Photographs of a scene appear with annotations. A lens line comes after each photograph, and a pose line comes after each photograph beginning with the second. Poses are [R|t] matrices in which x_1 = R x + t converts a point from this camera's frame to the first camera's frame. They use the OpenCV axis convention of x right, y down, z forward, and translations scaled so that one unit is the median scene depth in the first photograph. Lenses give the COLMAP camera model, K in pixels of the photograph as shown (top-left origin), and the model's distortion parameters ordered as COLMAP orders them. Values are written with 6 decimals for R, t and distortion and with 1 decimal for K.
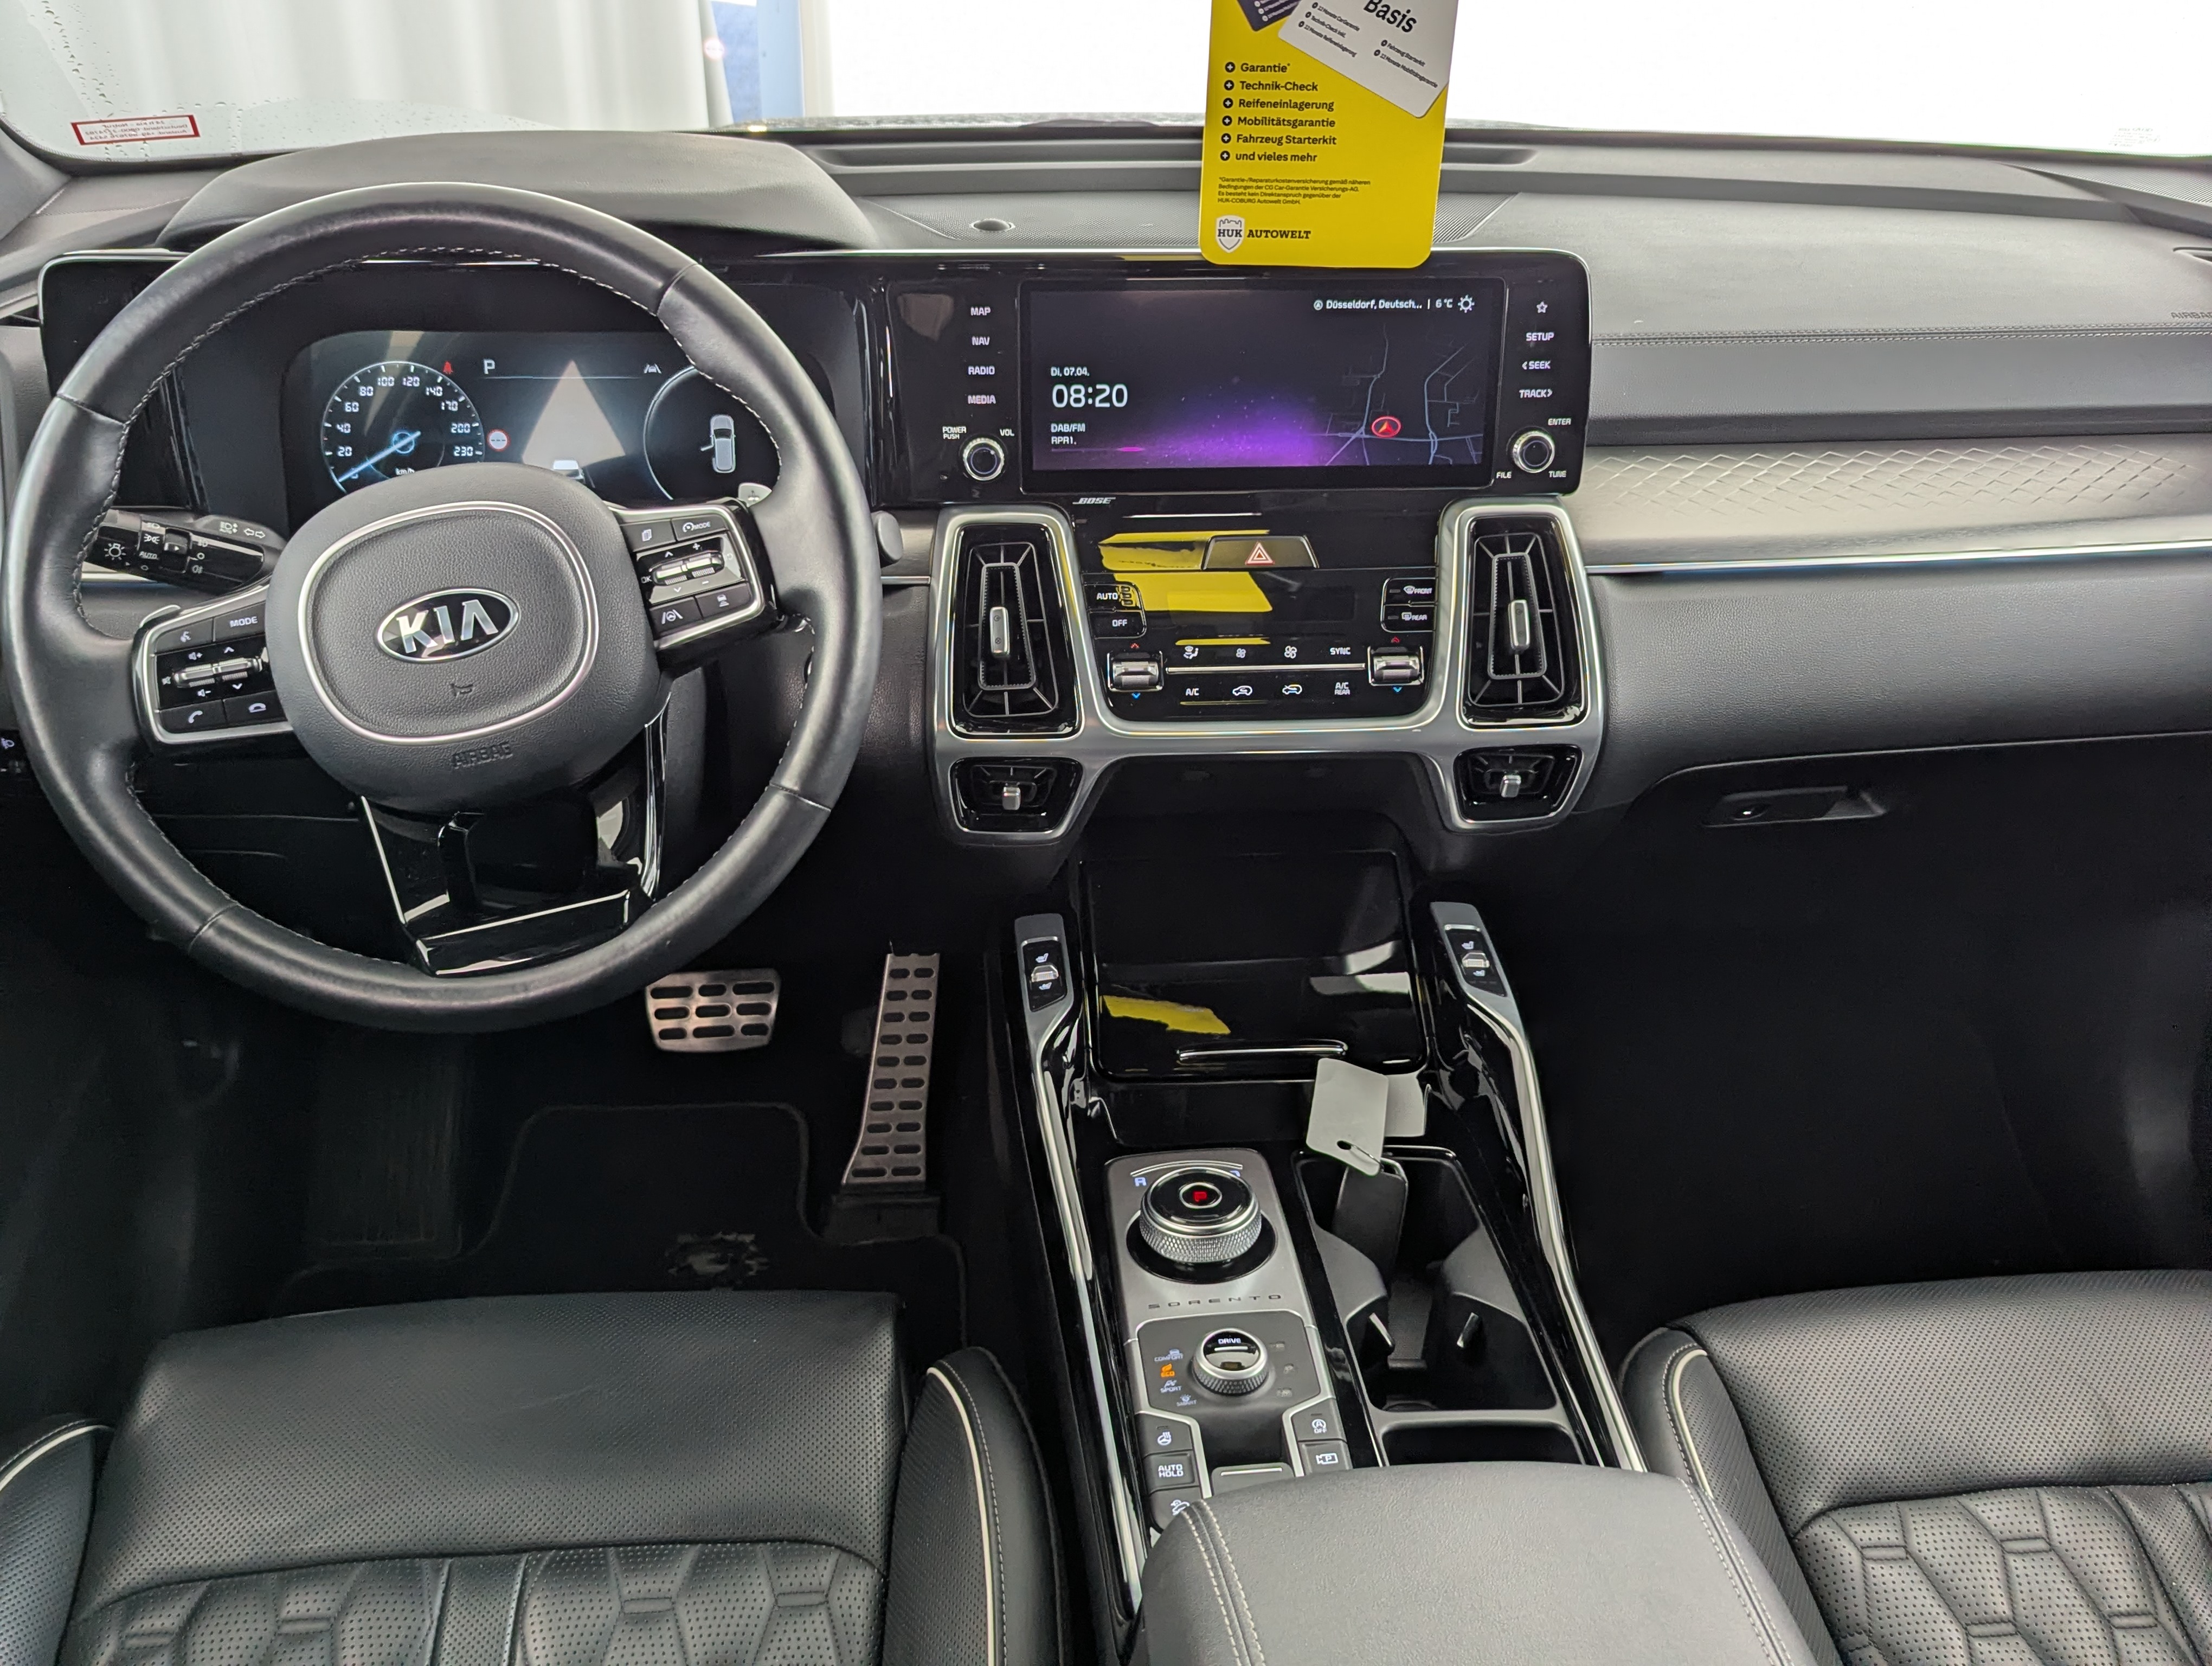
lens RADIAL K [[1959.6, 0, 1106.0], [0, 1959.6, 833.0], [0, 0, 1]] dist [0.029616, -0.006636]
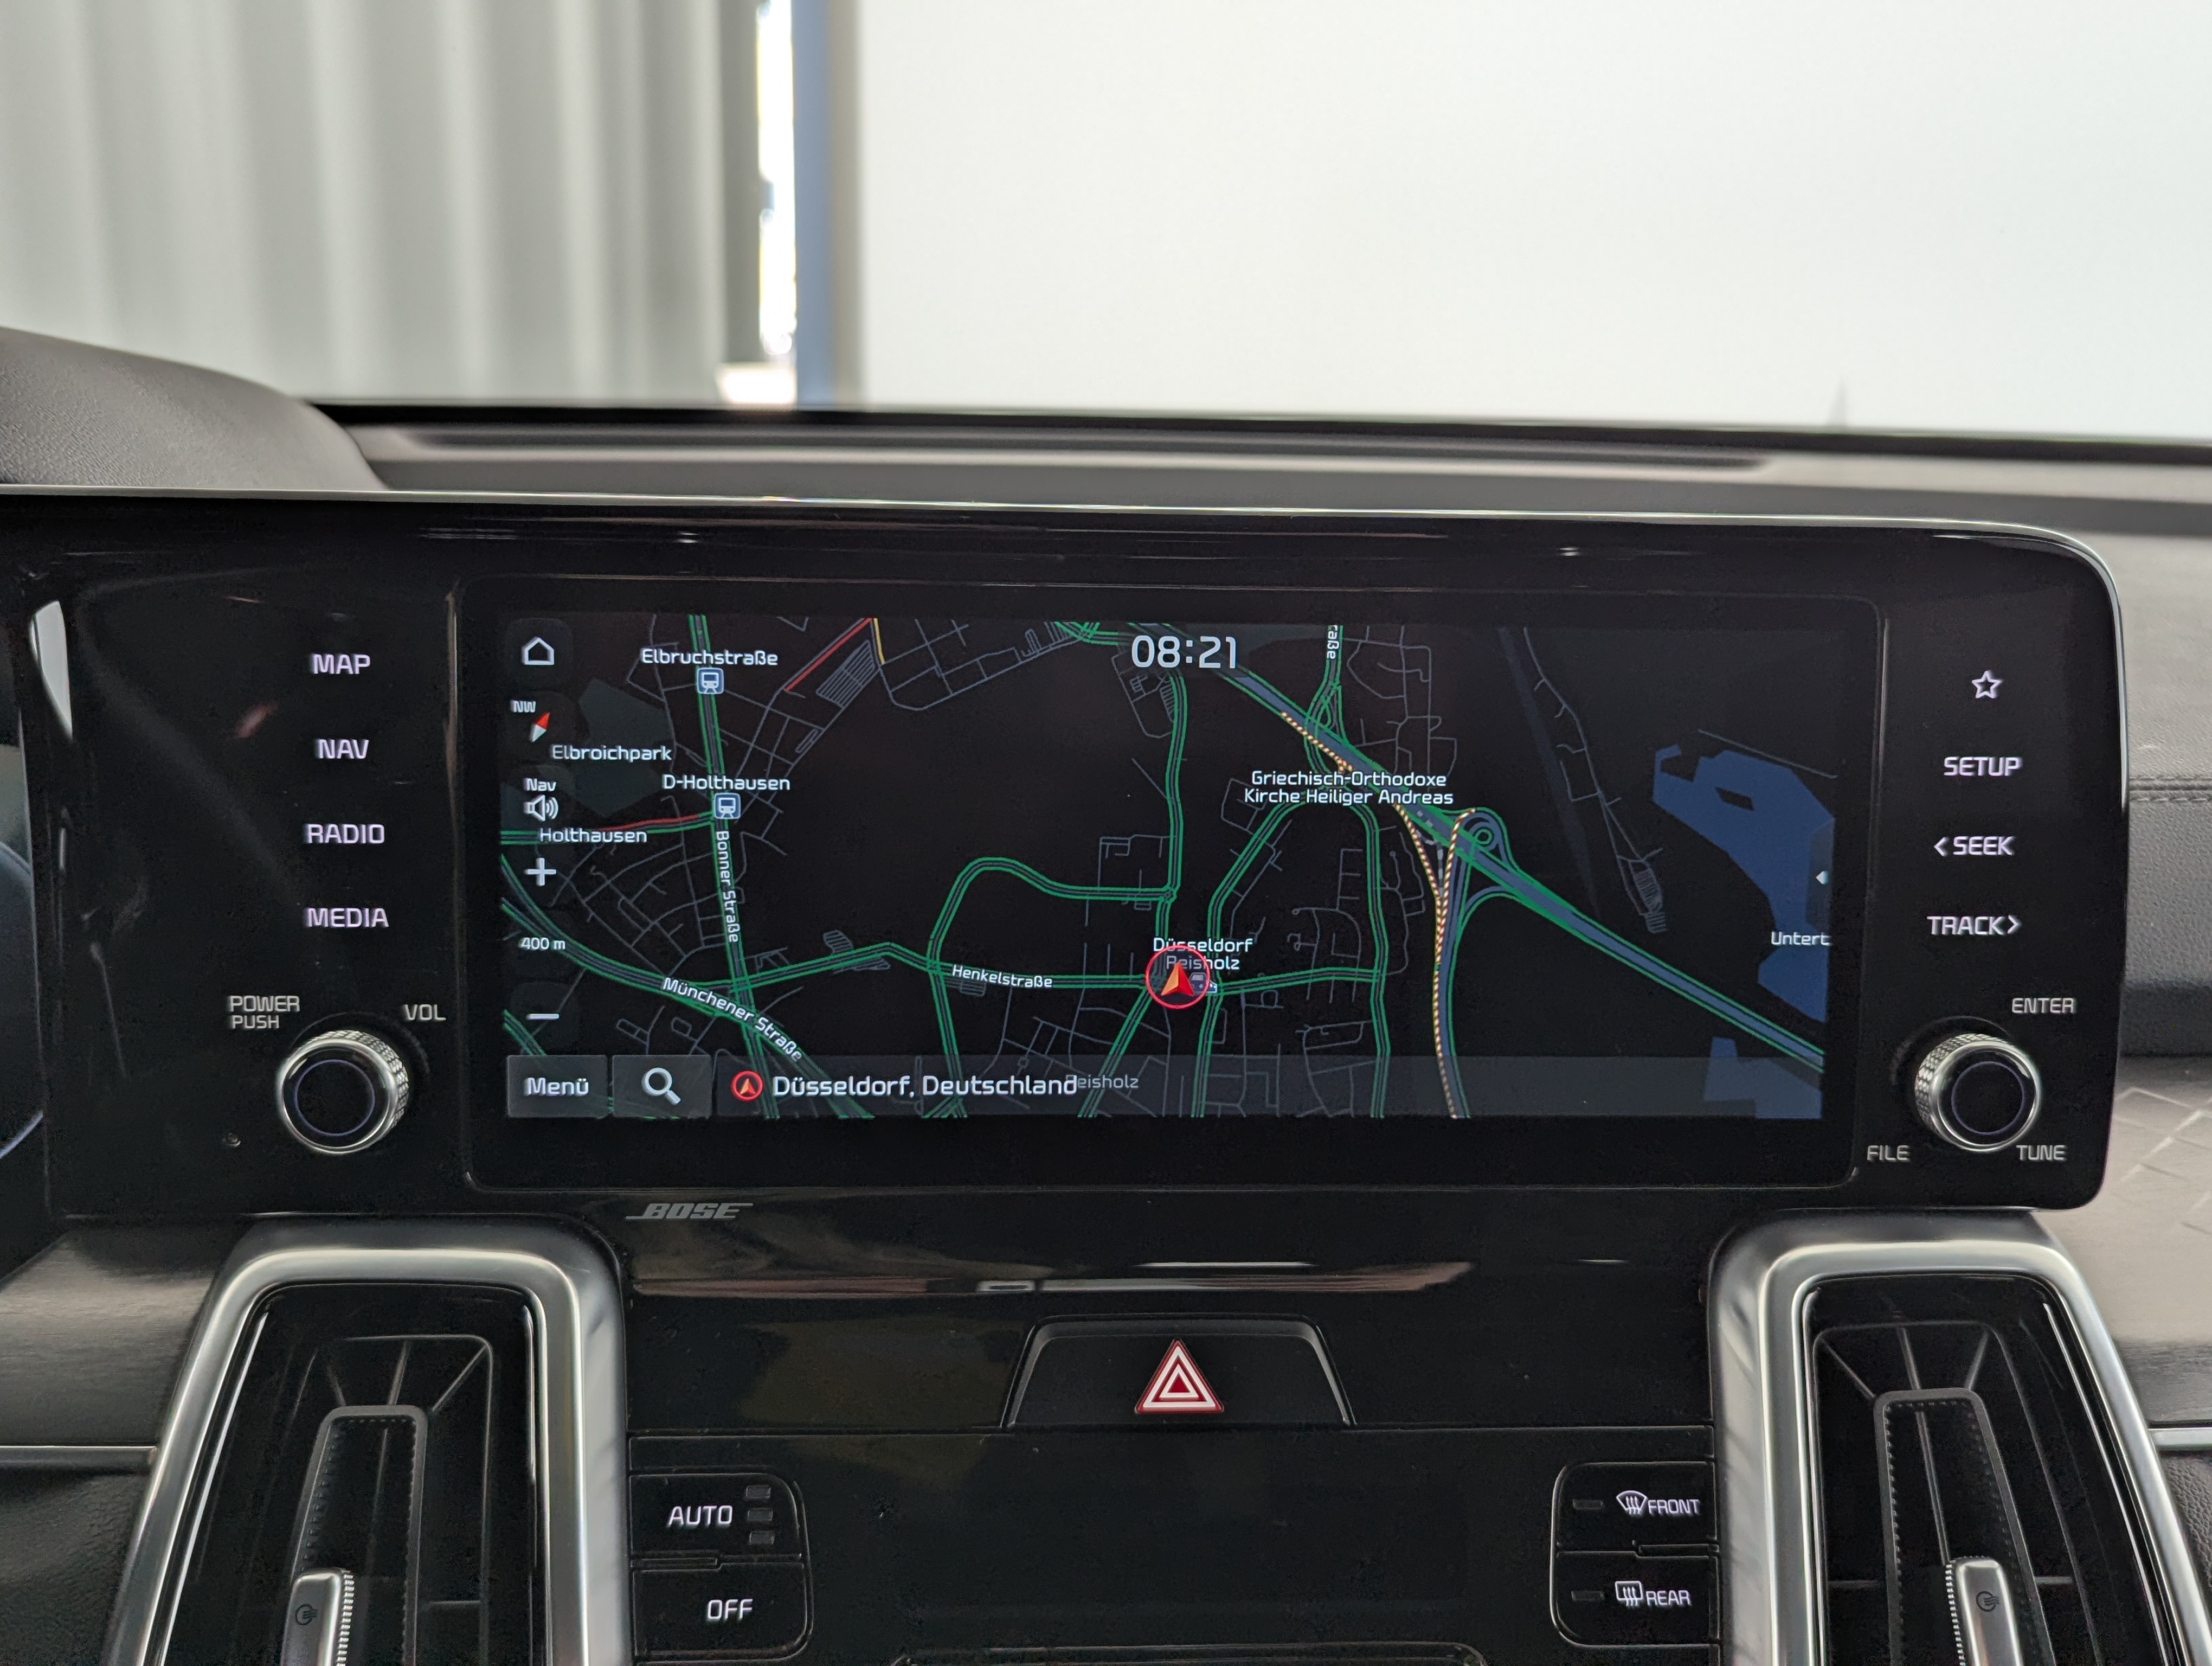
lens RADIAL K [[1959.6, 0, 1106.0], [0, 1959.6, 833.0], [0, 0, 1]] dist [0.029616, -0.006636]
pose [[0.999630, 0.014392, -0.023088, 0.073627], [-0.019655, 0.968795, -0.247084, -0.151322], [0.018812, 0.247447, 0.968719, 0.659984]]
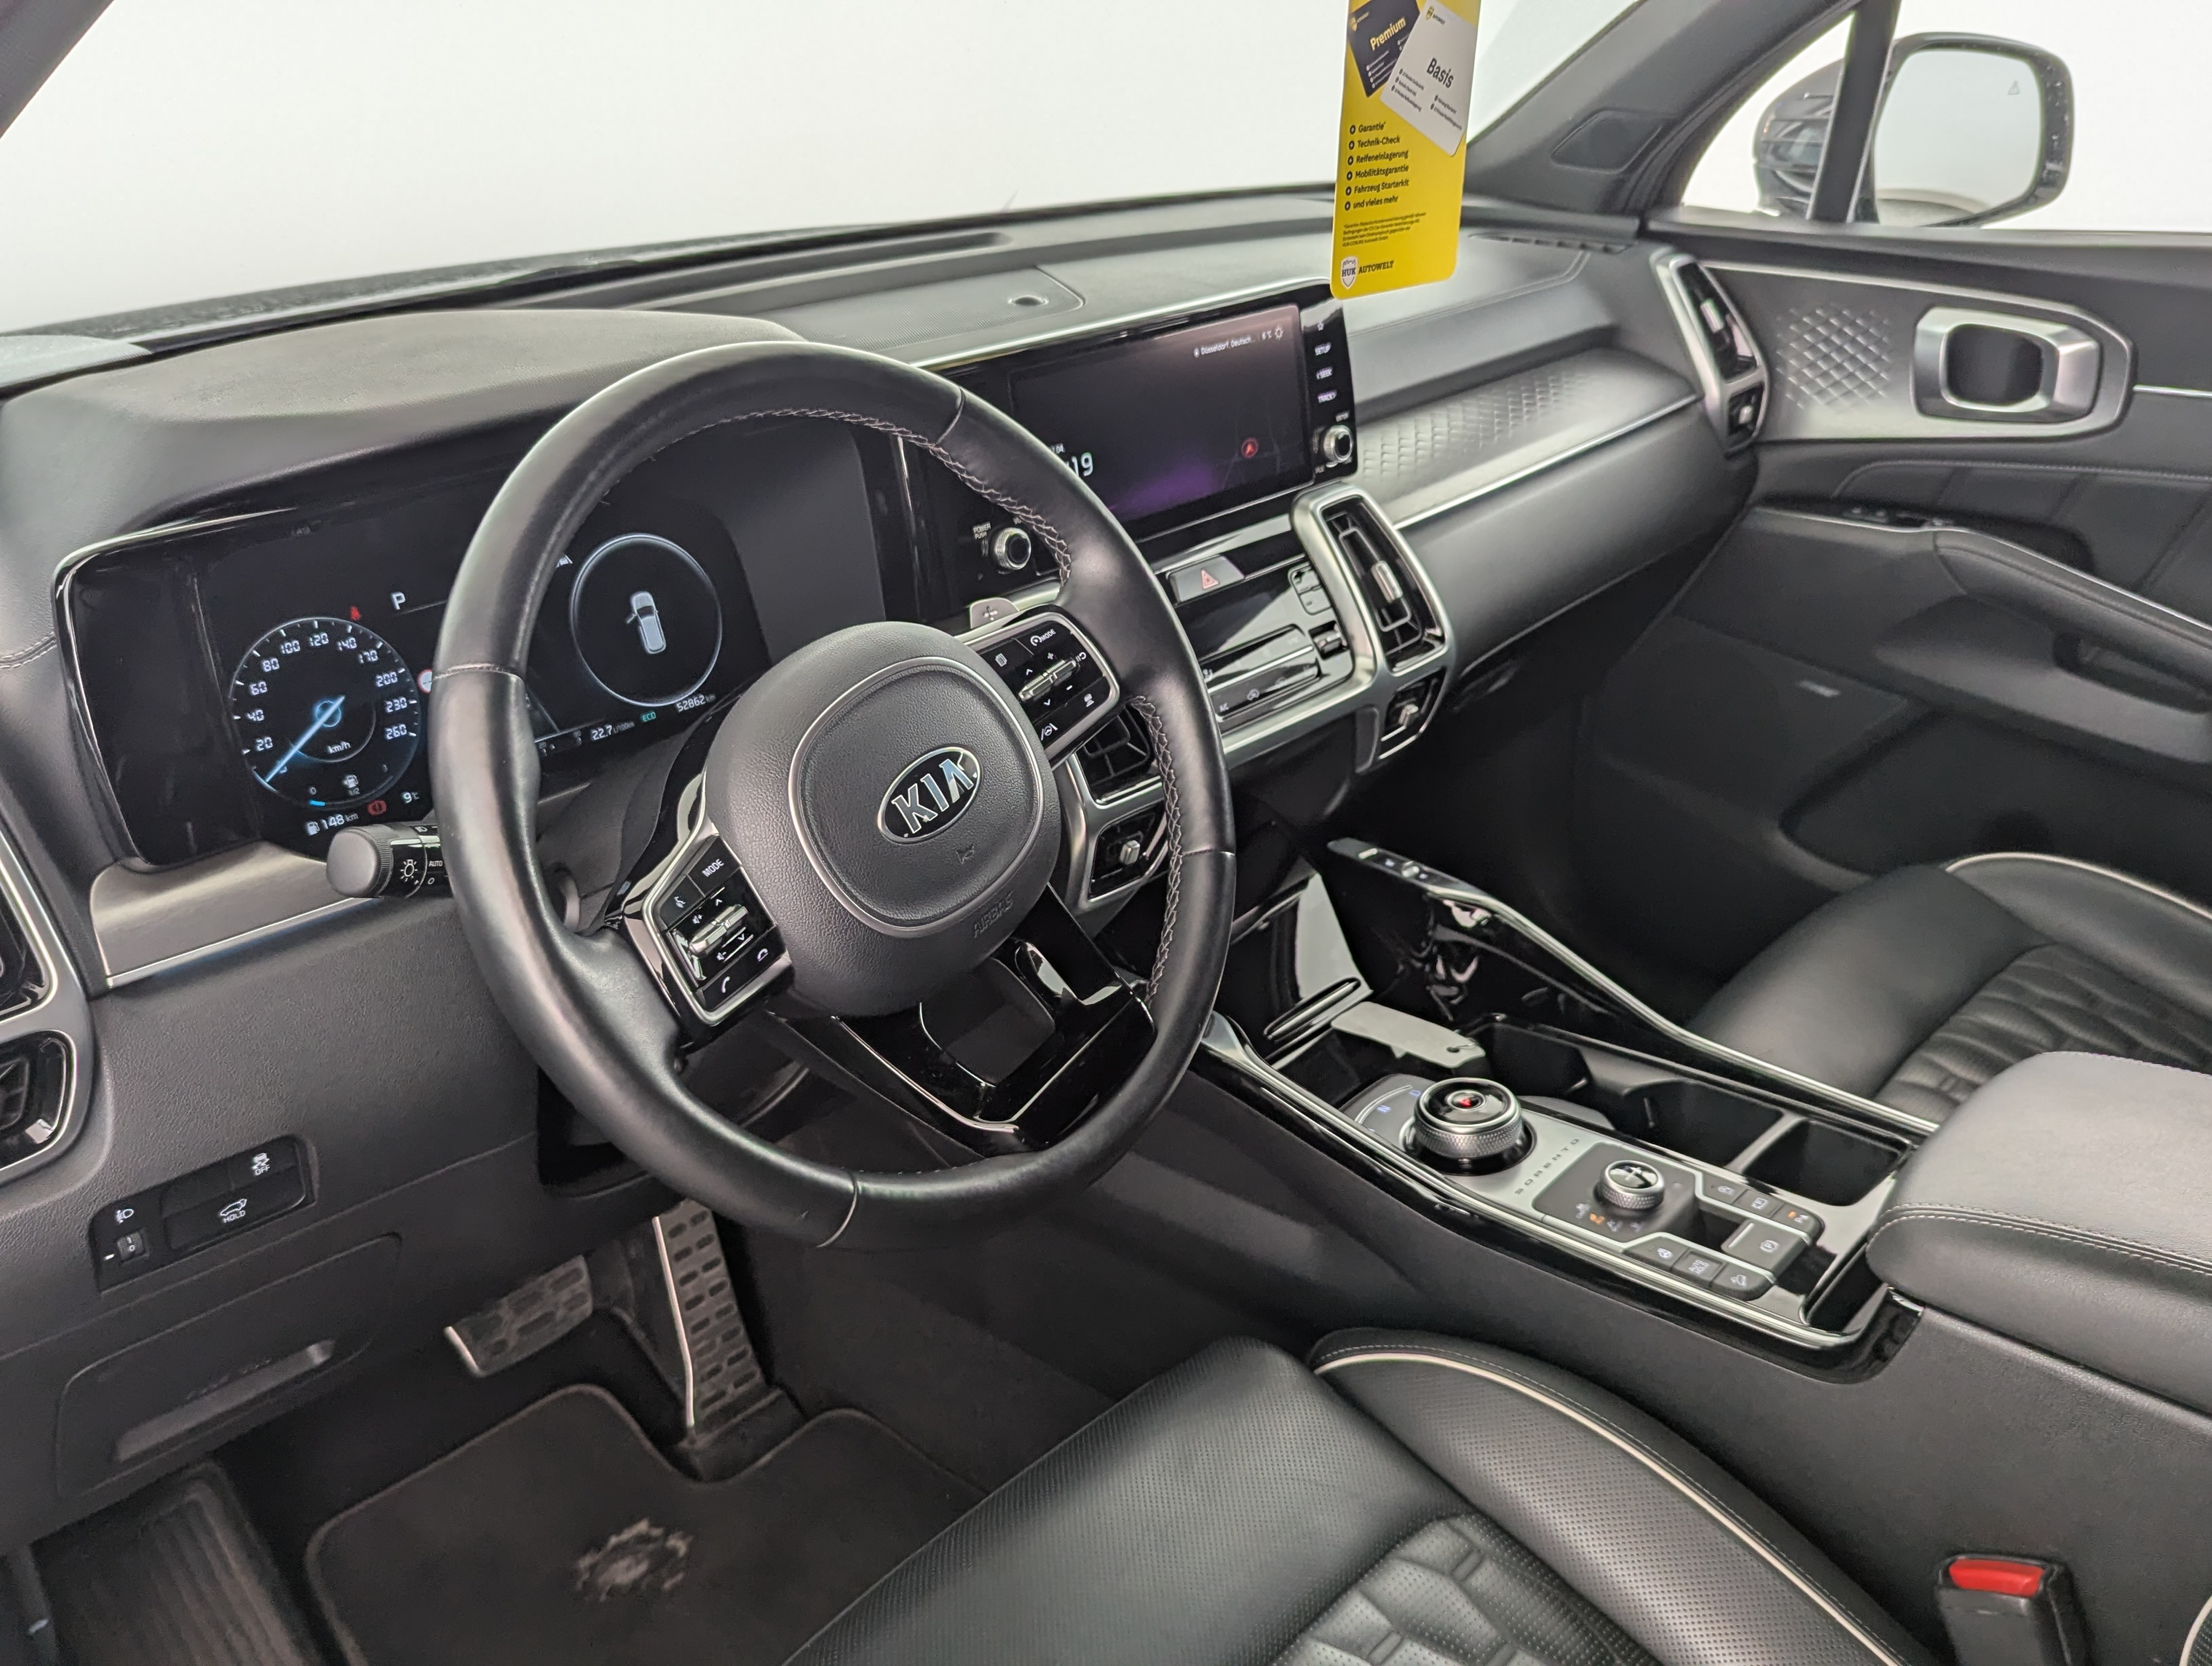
lens RADIAL K [[1959.6, 0, 1106.0], [0, 1959.6, 833.0], [0, 0, 1]] dist [0.029616, -0.006636]
pose [[0.732786, -0.311257, 0.605099, -0.684986], [0.350916, 0.934740, 0.055854, -0.090748], [-0.582995, 0.171410, 0.794189, 0.180869]]
